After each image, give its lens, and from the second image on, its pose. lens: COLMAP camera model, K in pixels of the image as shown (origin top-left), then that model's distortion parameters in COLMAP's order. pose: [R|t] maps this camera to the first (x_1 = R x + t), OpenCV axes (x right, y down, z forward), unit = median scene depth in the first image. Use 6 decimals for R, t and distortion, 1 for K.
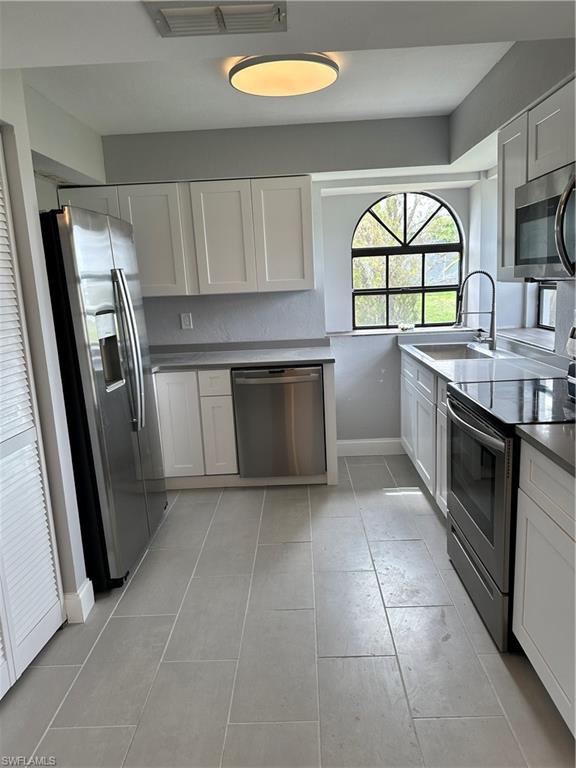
lens RADIAL K [[539.3, 0, 288.0], [0, 539.3, 384.0], [0, 0, 1]] dist [0.120252, -0.183801]
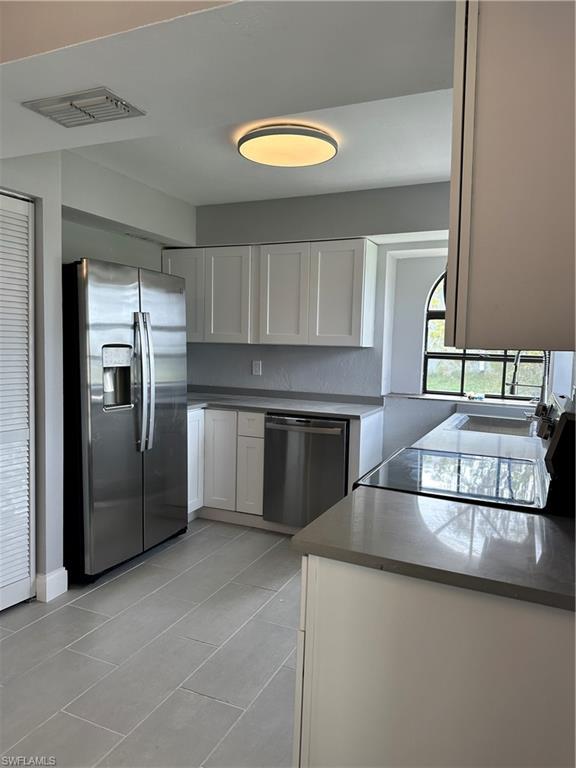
lens RADIAL K [[539.3, 0, 288.0], [0, 539.3, 384.0], [0, 0, 1]] dist [0.120252, -0.183801]
pose [[0.913258, 0.101341, -0.394576, 0.342092], [-0.145766, 0.985728, -0.084211, -0.001576], [0.380410, 0.134422, 0.914997, 0.040073]]
